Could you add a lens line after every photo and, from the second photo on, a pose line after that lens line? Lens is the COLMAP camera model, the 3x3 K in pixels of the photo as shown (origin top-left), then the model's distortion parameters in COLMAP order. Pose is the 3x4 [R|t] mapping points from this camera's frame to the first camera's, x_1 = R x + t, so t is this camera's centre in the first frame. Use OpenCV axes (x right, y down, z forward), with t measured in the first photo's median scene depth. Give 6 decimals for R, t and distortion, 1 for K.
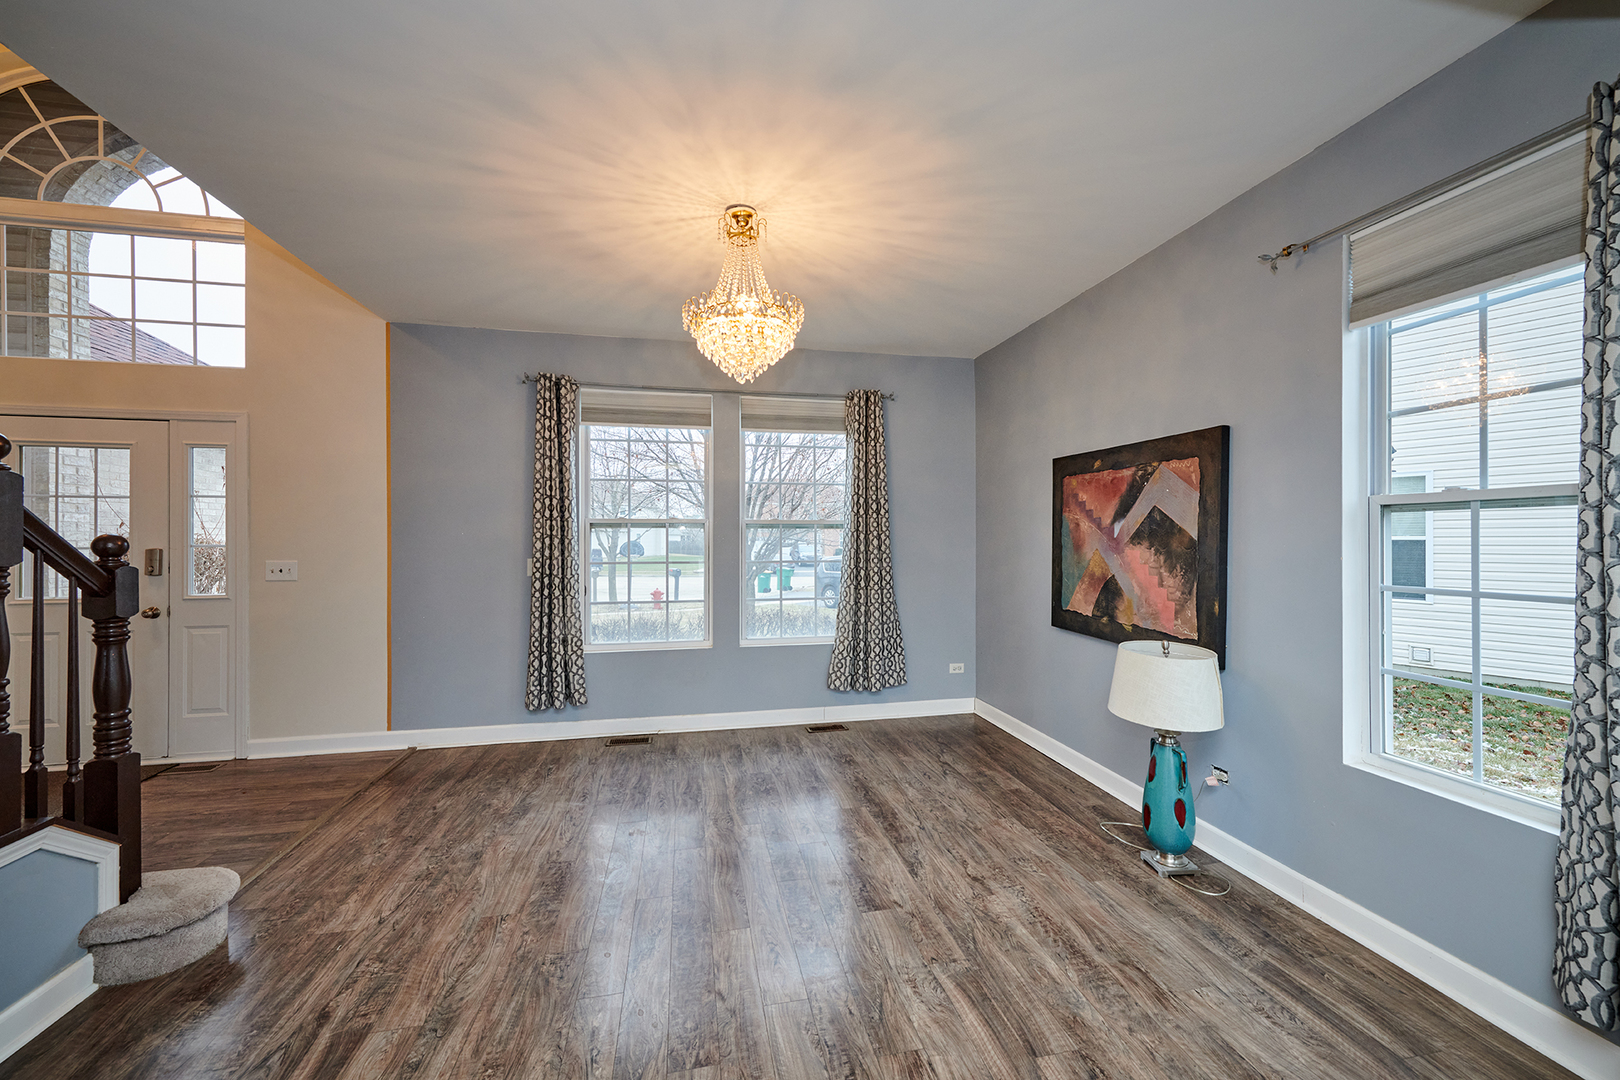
lens RADIAL K [[647.9, 0, 833.4], [0, 647.9, 538.3], [0, 0, 1]] dist [0.001442, 0.001111]
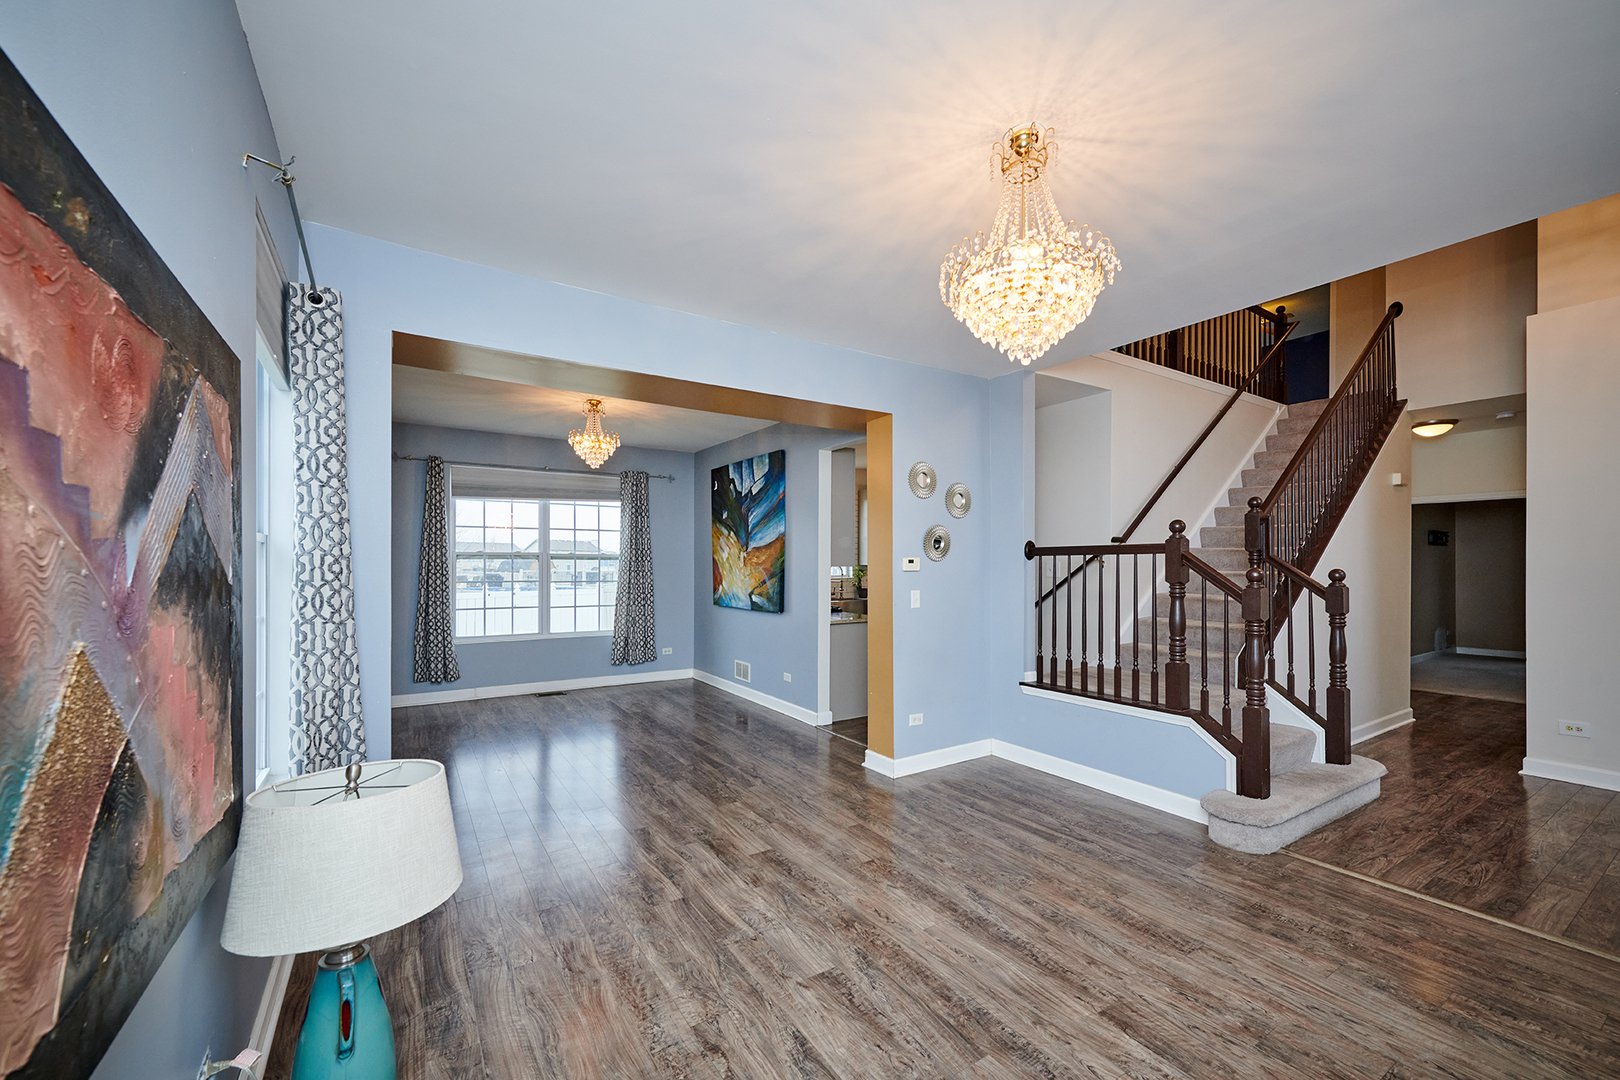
lens RADIAL K [[647.9, 0, 816.6], [0, 647.9, 565.5], [0, 0, 1]] dist [0.001442, 0.001111]
pose [[-0.940739, 0.001650, -0.339127, 0.300040], [0.001915, 0.999998, -0.000445, -0.008985], [0.339126, -0.001068, -0.940740, 1.445843]]
